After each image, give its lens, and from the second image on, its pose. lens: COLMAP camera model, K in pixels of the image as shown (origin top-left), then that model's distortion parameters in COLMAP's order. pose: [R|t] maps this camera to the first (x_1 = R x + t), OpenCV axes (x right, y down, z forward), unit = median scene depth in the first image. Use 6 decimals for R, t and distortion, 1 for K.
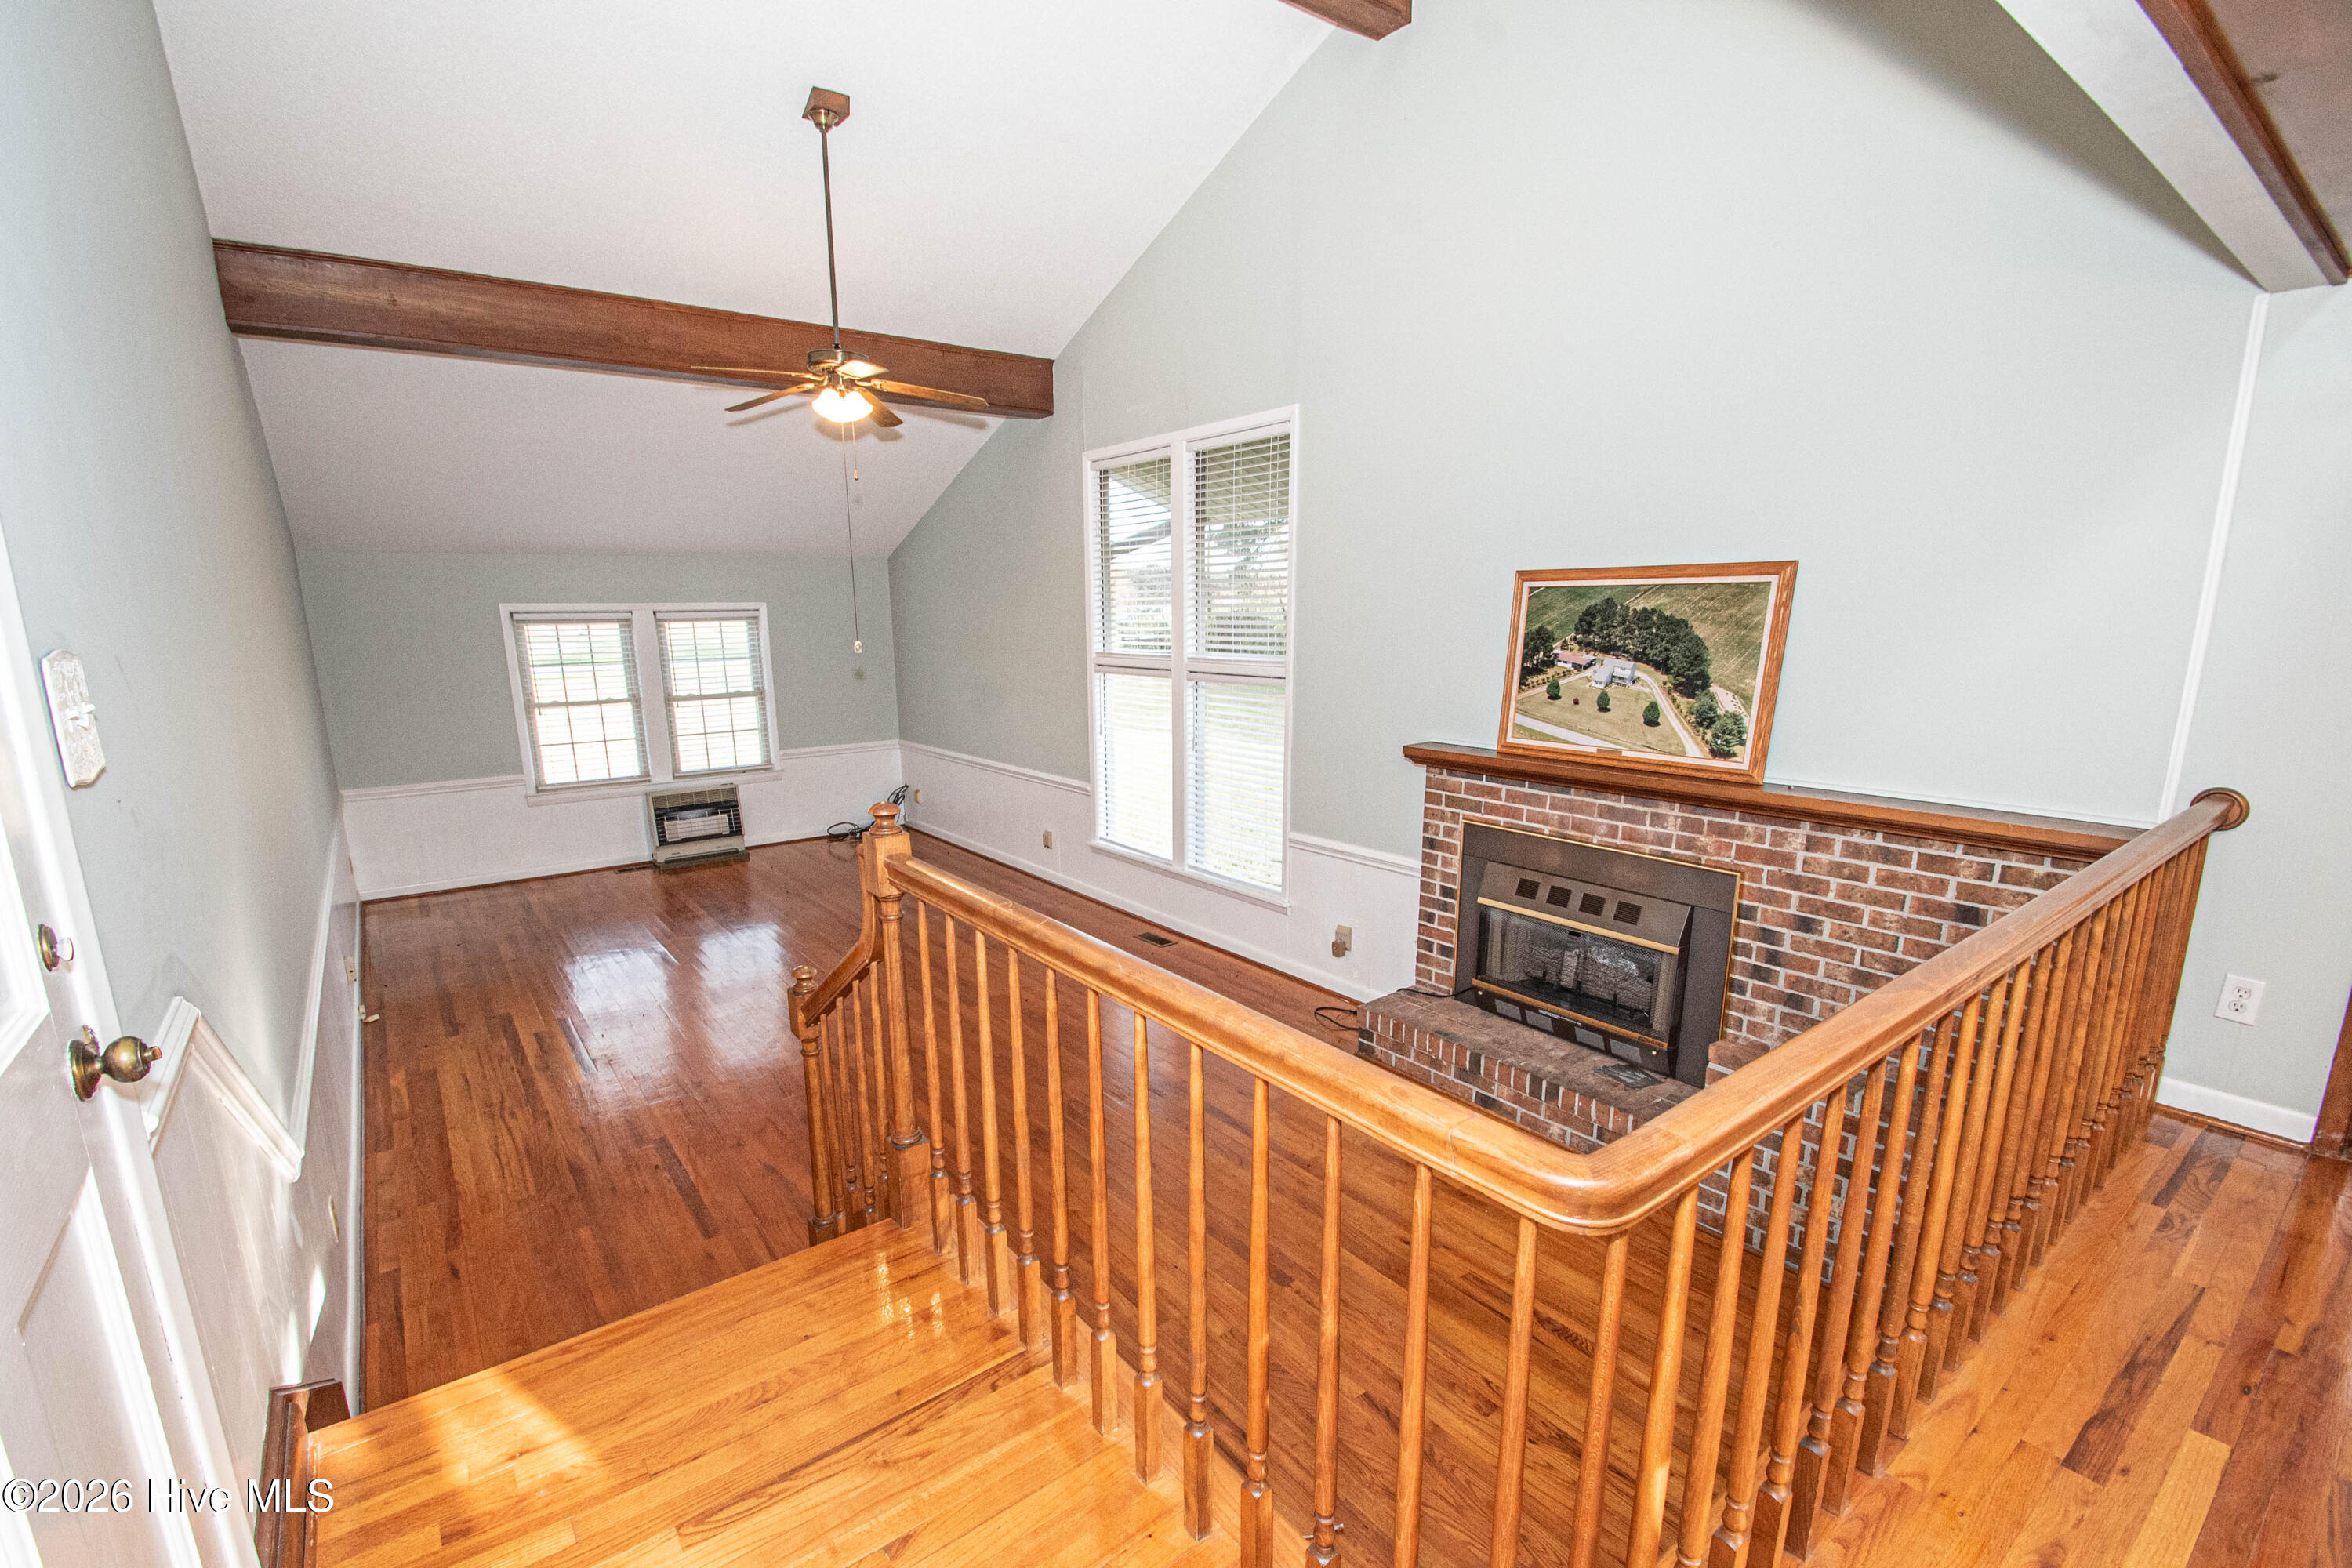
lens RADIAL K [[1025.4, 0, 1145.8], [0, 1025.4, 839.1], [0, 0, 1]] dist [0.004788, -0.011489]
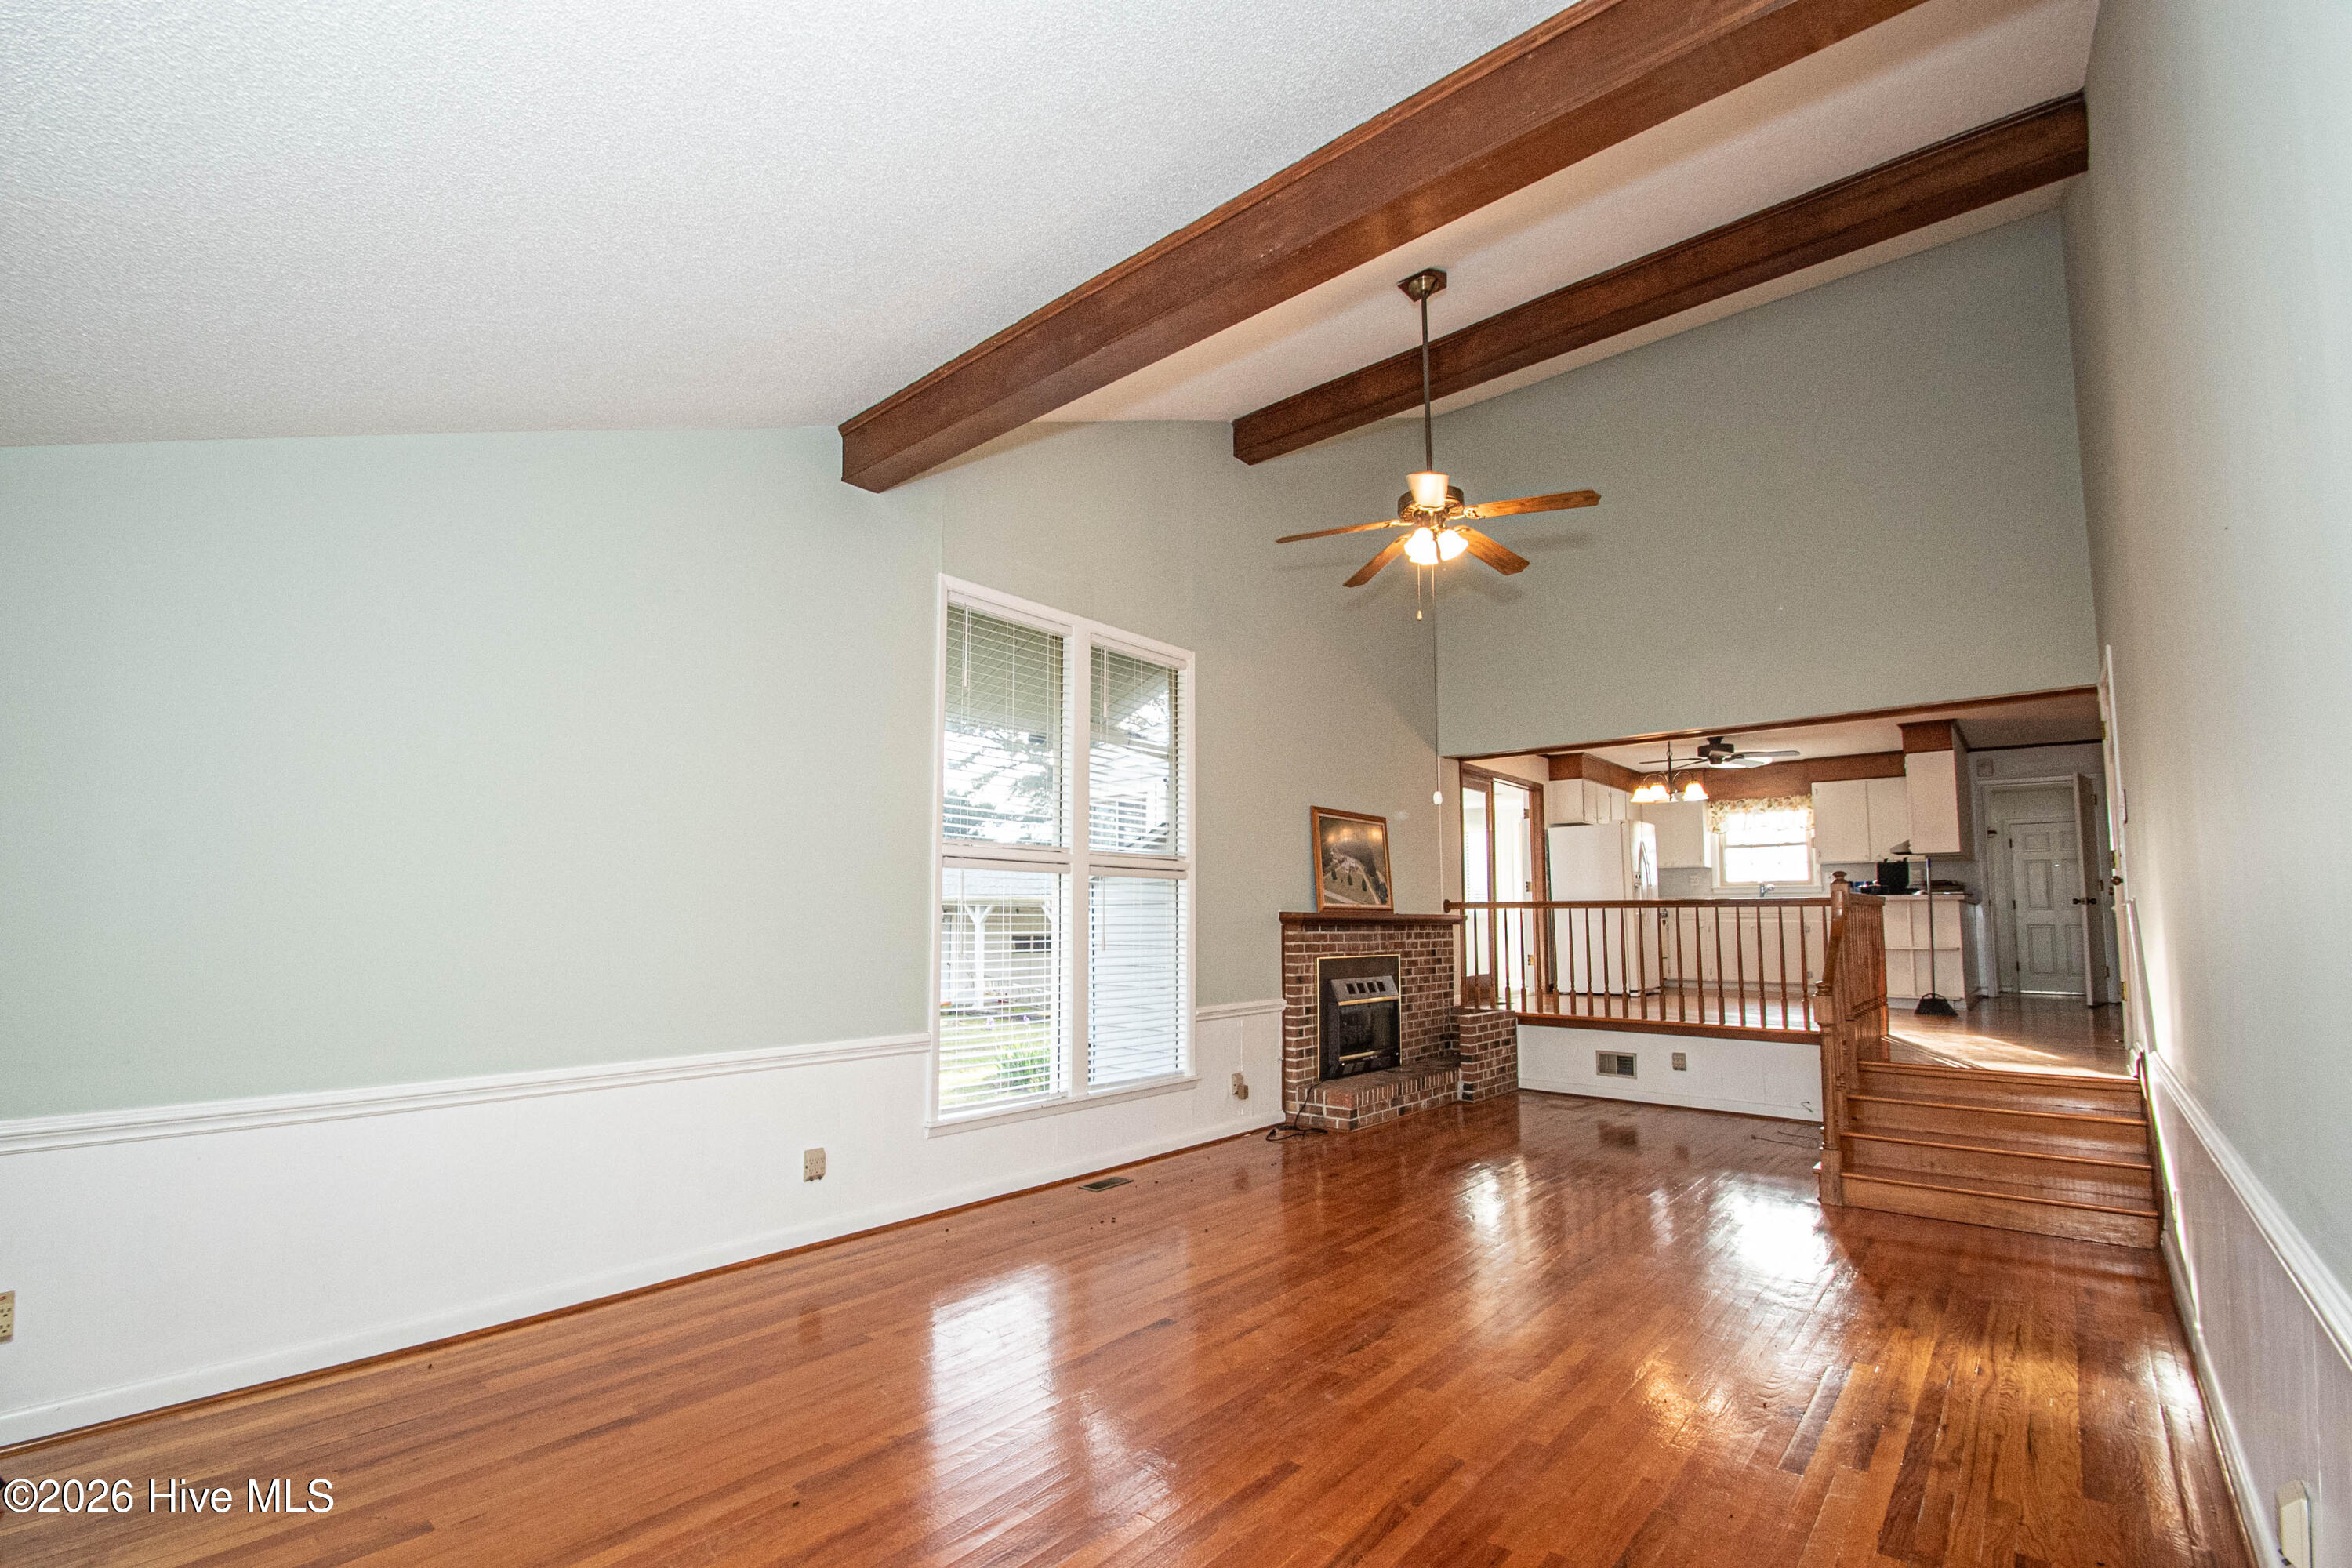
lens RADIAL K [[1025.4, 0, 1138.8], [0, 1025.4, 839.3], [0, 0, 1]] dist [0.004788, -0.011489]
pose [[-0.200871, 0.087717, 0.975683, -1.120216], [0.217434, 0.975132, -0.042903, -0.178372], [-0.955182, 0.203529, -0.214948, 1.494574]]
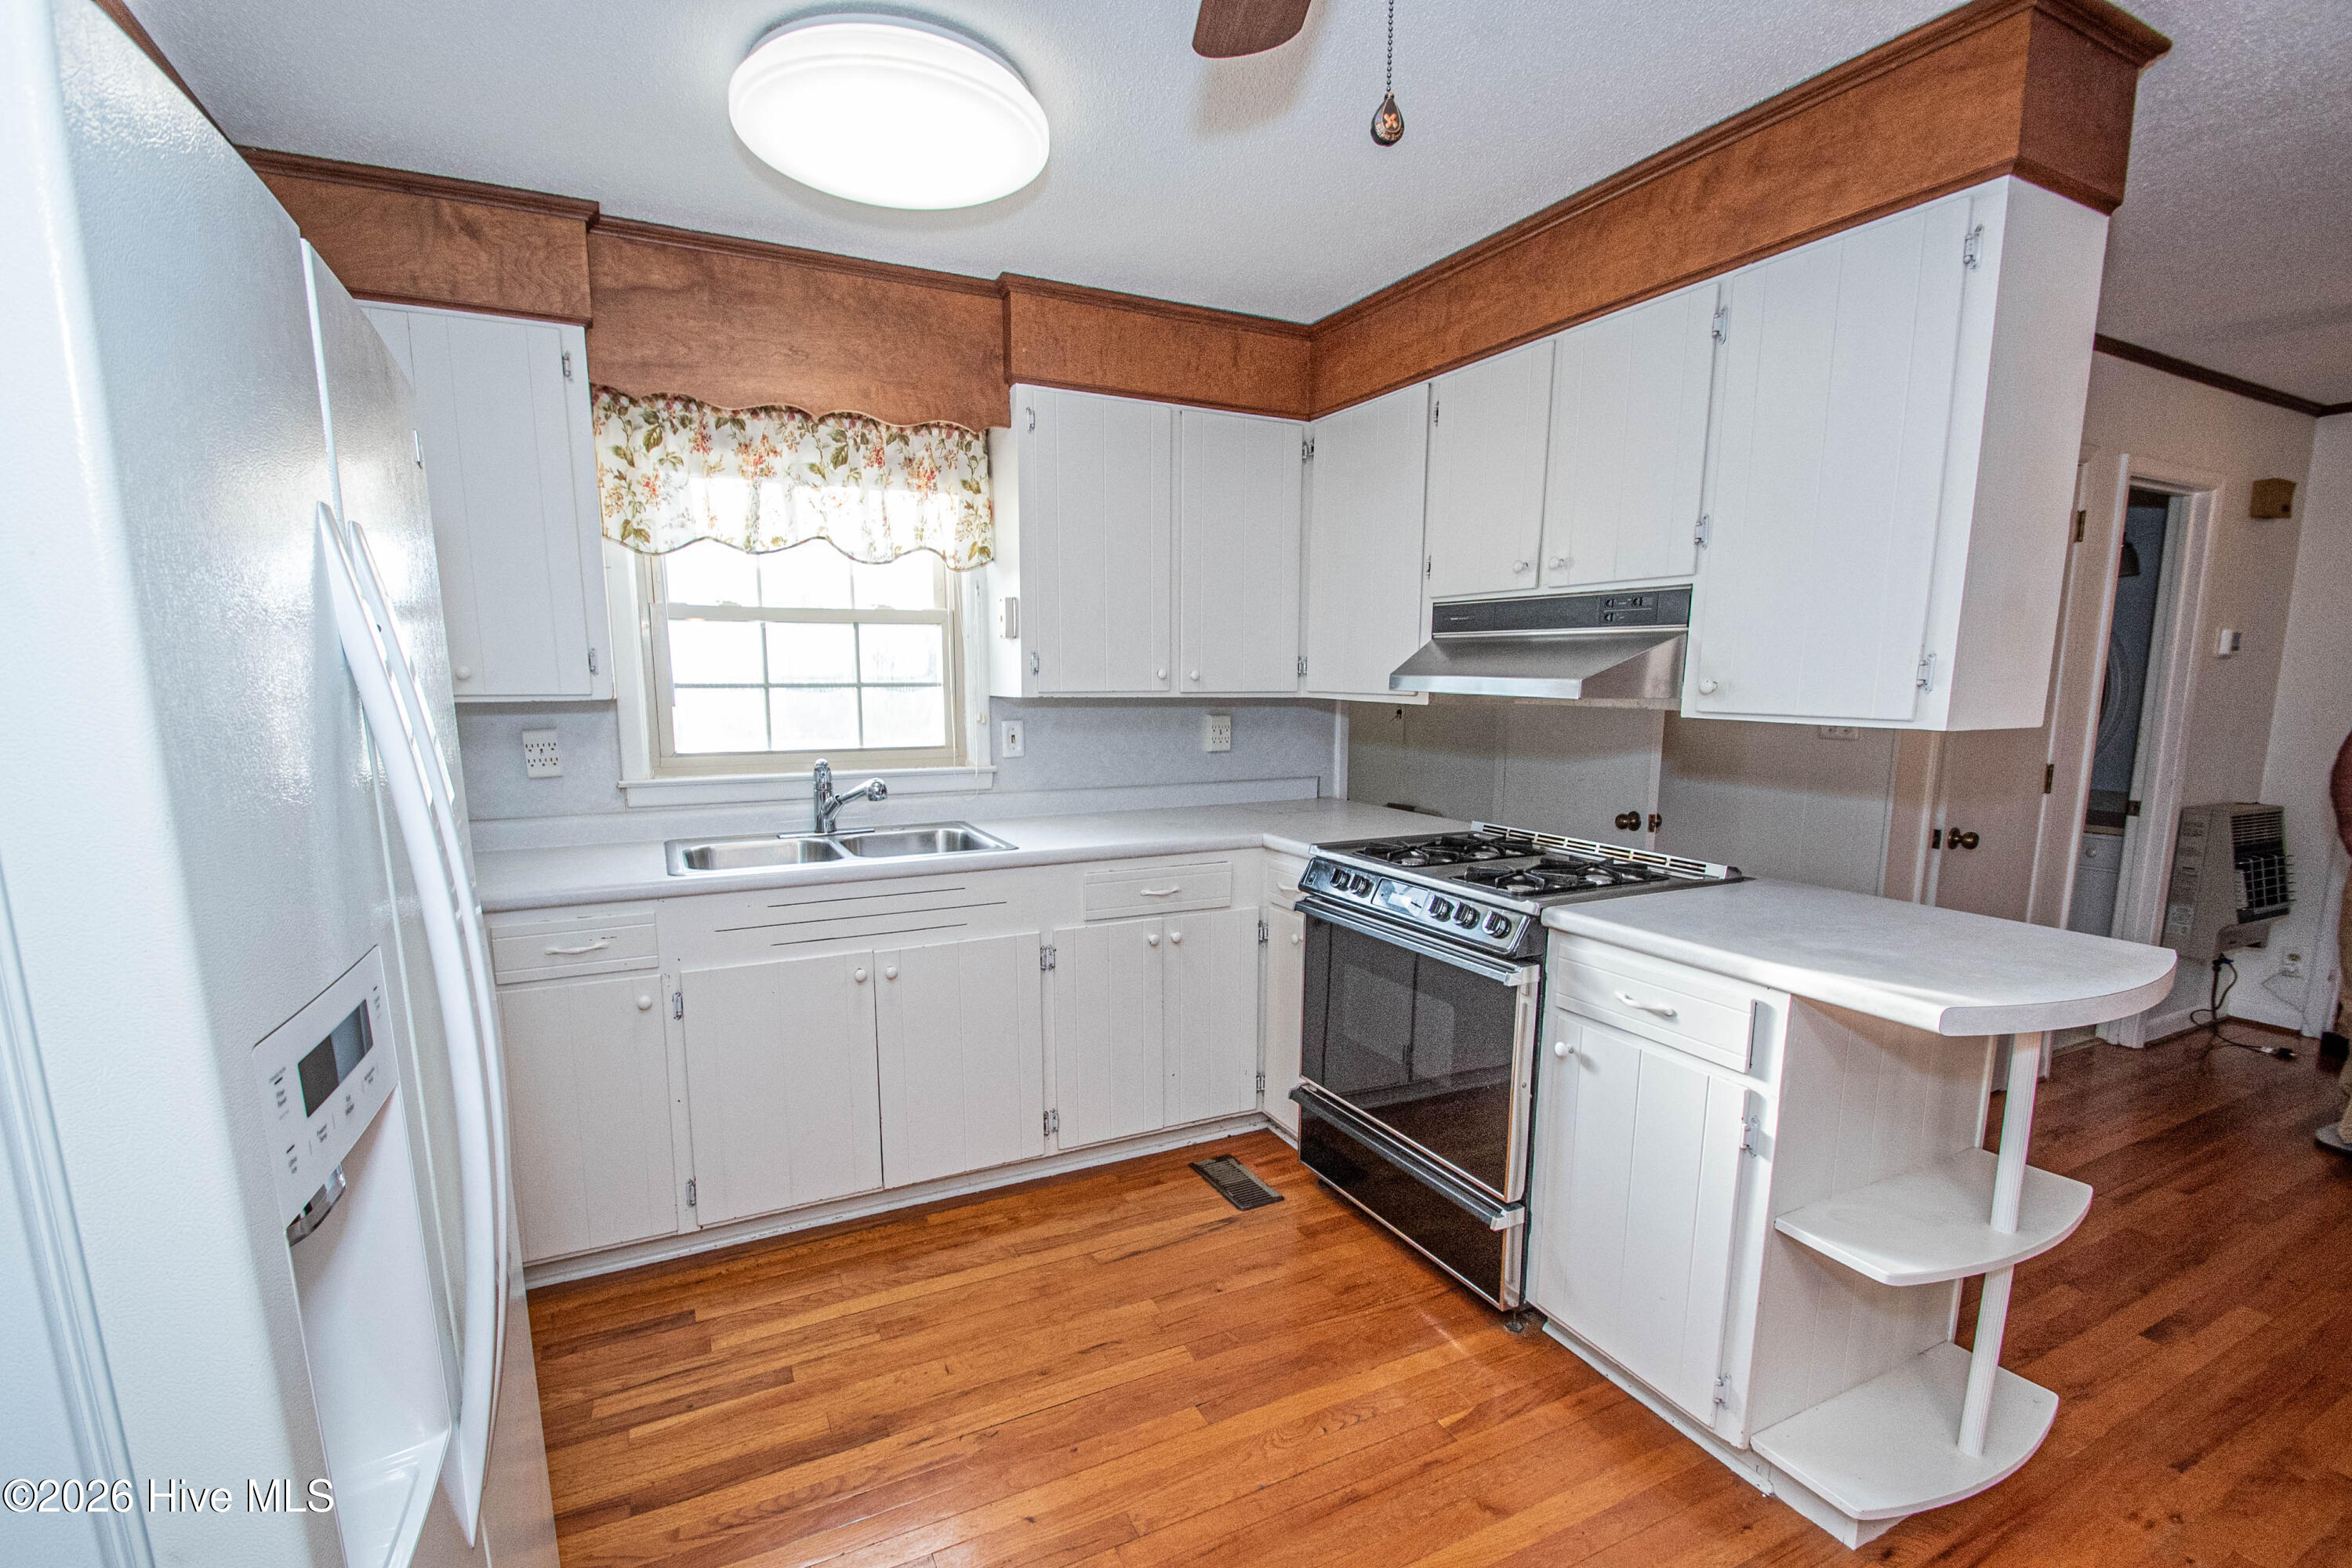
lens RADIAL K [[1025.4, 0, 1142.2], [0, 1025.4, 839.4], [0, 0, 1]] dist [0.004788, -0.011489]
pose [[-0.981359, -0.018712, 0.191271, 0.637311], [0.053970, 0.928365, 0.367729, -0.040214], [-0.184450, 0.371197, -0.910050, 0.145705]]
